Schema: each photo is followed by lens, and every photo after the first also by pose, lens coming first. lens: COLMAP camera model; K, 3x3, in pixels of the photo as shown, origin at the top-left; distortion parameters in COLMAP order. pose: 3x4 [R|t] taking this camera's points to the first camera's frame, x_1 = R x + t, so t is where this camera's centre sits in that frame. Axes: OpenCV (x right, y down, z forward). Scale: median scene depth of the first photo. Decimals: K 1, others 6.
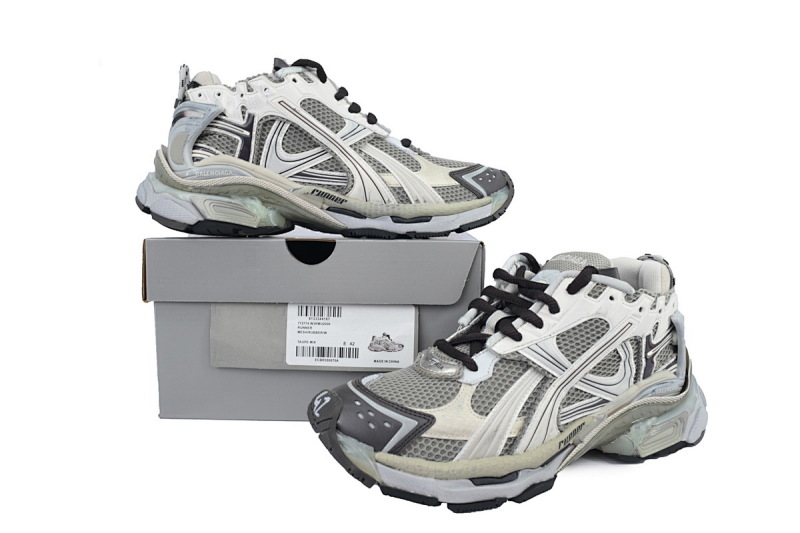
lens RADIAL K [[608.6, 0, 400.0], [0, 608.6, 266.5], [0, 0, 1]] dist [0.004935, -0.000019]
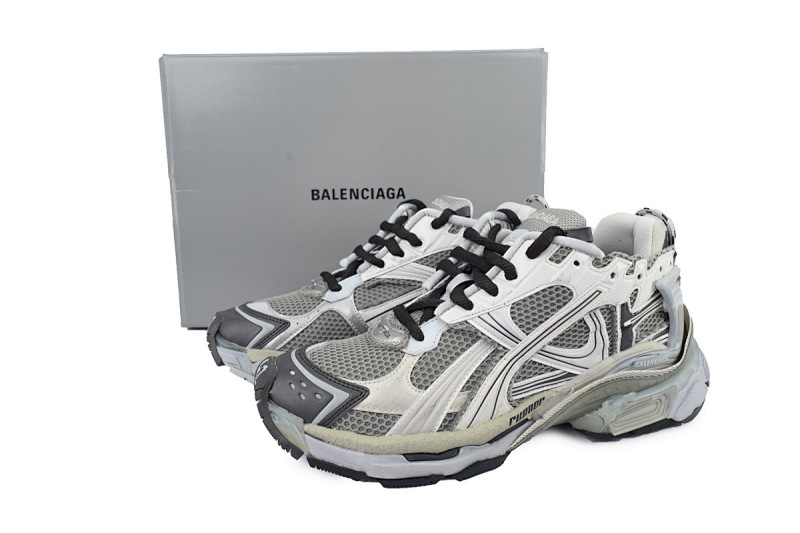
lens RADIAL K [[608.6, 0, 400.0], [0, 608.6, 266.5], [0, 0, 1]] dist [0.004935, -0.000019]
pose [[0.987381, 0.002071, -0.158350, 0.238595], [0.014073, 0.994811, 0.100761, -0.037591], [0.157737, -0.101718, 0.982228, 0.083133]]
